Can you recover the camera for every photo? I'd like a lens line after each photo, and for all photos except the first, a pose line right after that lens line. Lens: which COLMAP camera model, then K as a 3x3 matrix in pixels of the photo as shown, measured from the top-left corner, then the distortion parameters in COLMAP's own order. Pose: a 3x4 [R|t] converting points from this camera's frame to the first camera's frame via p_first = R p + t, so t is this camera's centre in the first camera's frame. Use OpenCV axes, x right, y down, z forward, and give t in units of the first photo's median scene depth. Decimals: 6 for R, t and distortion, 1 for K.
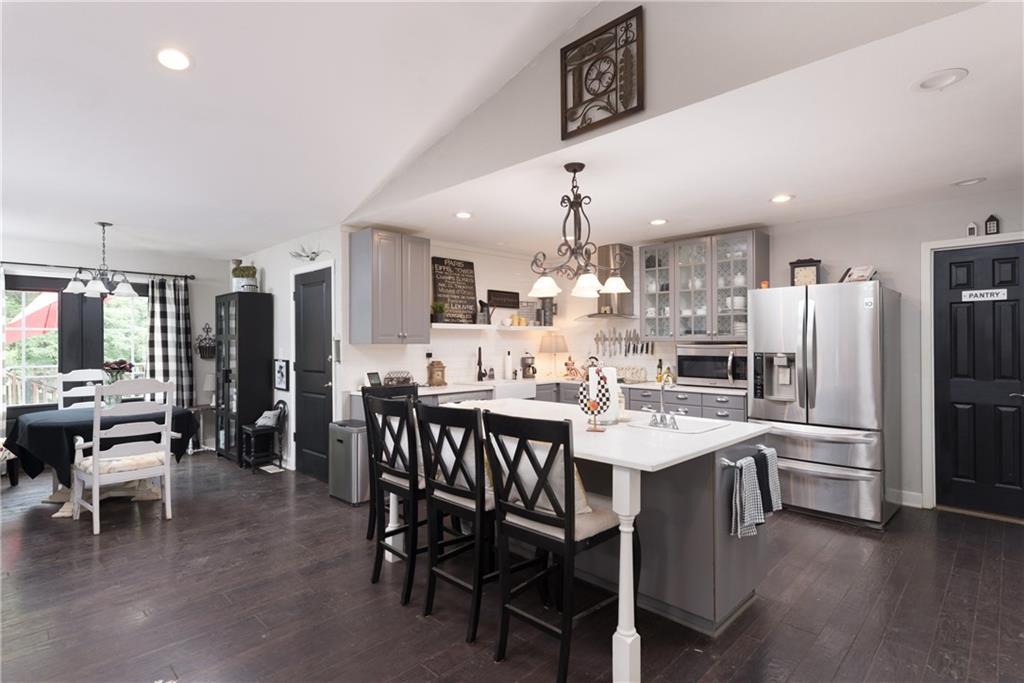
lens RADIAL K [[514.1, 0, 513.2], [0, 514.1, 338.0], [0, 0, 1]] dist [0.012451, -0.000124]
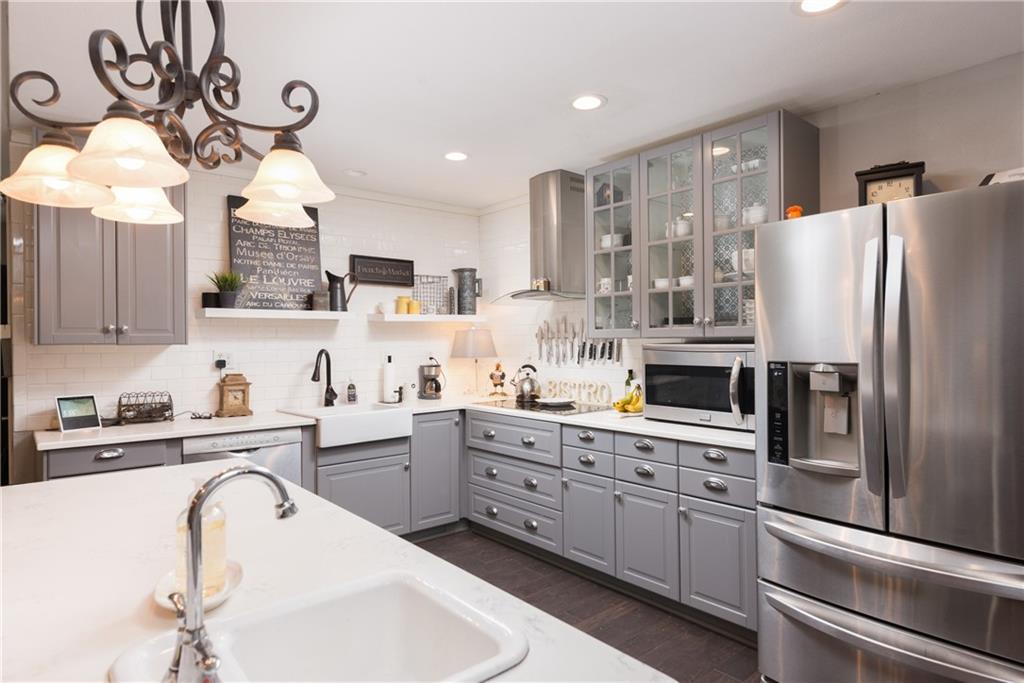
lens RADIAL K [[585.7, 0, 516.5], [0, 585.7, 336.0], [0, 0, 1]] dist [0.021536, -0.012188]
pose [[0.996228, -0.005226, -0.086619, 0.227718], [0.005238, 0.999986, -0.000091, 0.003588], [0.086618, -0.000363, 0.996242, 0.362459]]
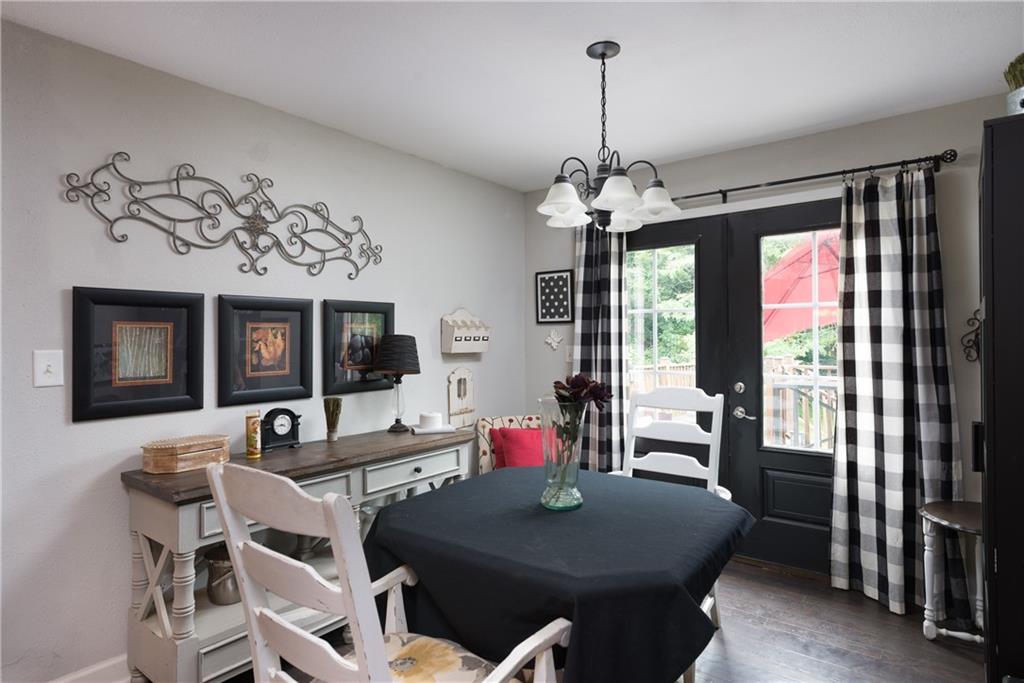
lens RADIAL K [[571.6, 0, 511.4], [0, 571.6, 335.8], [0, 0, 1]] dist [0.004095, 0.001035]
pose [[0.110025, -0.002354, -0.993926, -0.290187], [0.014575, 0.999893, -0.000754, 0.009975], [0.993822, -0.014404, 0.110048, 0.760166]]
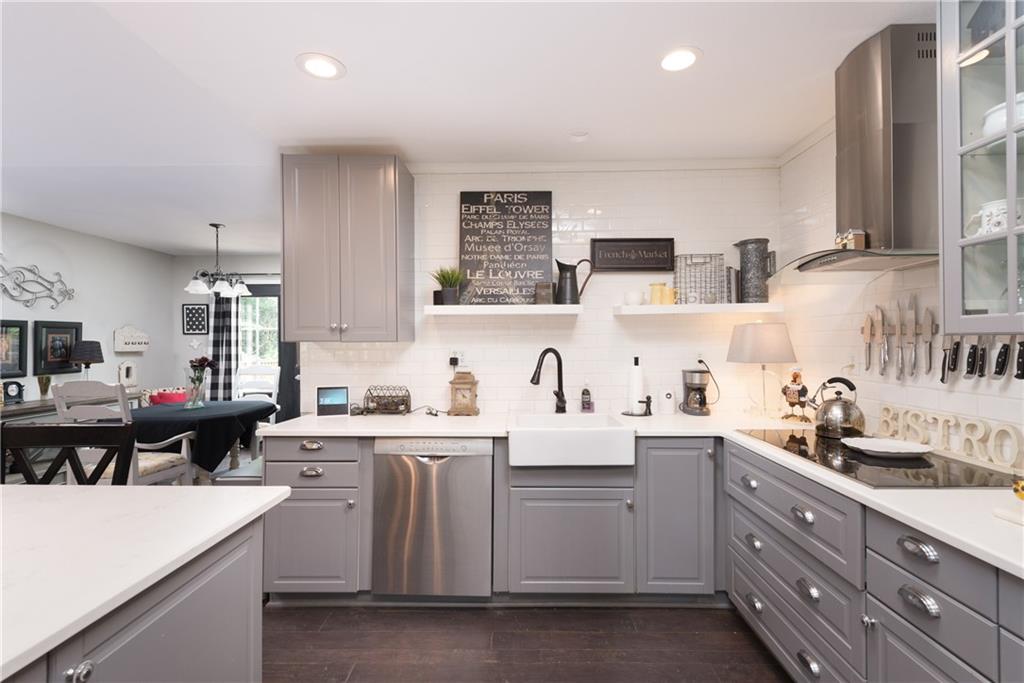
lens RADIAL K [[478.5, 0, 513.4], [0, 478.5, 339.4], [0, 0, 1]] dist [0.009691, -0.003864]
pose [[0.686999, -0.002076, -0.726656, 0.278177], [0.007980, 0.999957, 0.004687, 0.006190], [0.726615, -0.009018, 0.686986, 0.671214]]
